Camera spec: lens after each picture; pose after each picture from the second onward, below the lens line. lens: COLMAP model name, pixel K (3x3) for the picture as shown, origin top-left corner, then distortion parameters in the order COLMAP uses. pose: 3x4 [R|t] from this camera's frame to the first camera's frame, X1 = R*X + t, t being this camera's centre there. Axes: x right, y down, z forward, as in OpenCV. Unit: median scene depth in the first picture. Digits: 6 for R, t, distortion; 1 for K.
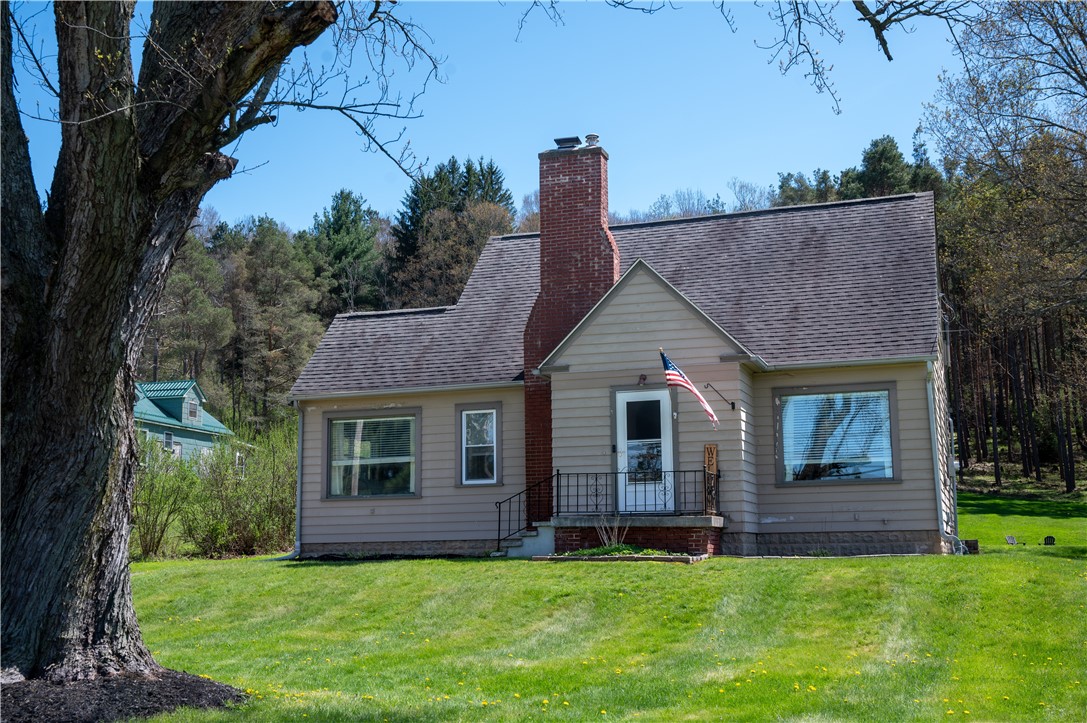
lens RADIAL K [[1266.0, 0, 543.4], [0, 1266.0, 361.3], [0, 0, 1]] dist [0.004609, 0.000000]
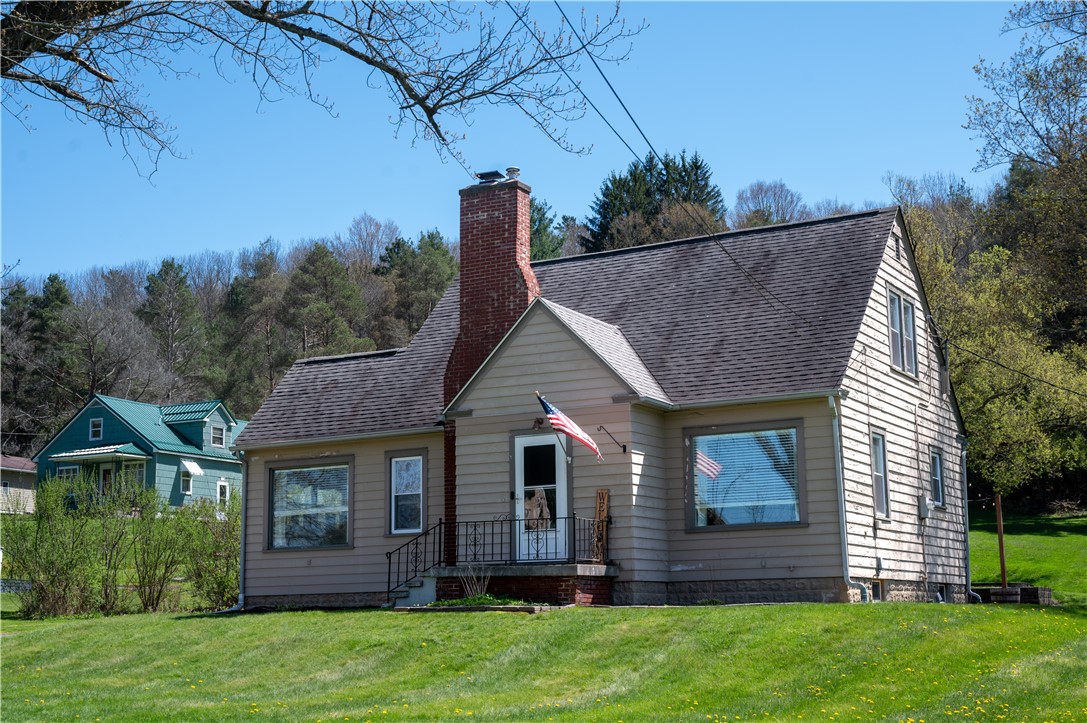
lens RADIAL K [[1460.8, 0, 543.4], [0, 1460.8, 360.8], [0, 0, 1]] dist [0.018691, 0.000000]
pose [[0.985971, -0.033264, -0.163571, 0.257595], [0.030633, 0.999358, -0.018578, -0.011933], [0.164084, 0.013307, 0.986357, -0.095729]]
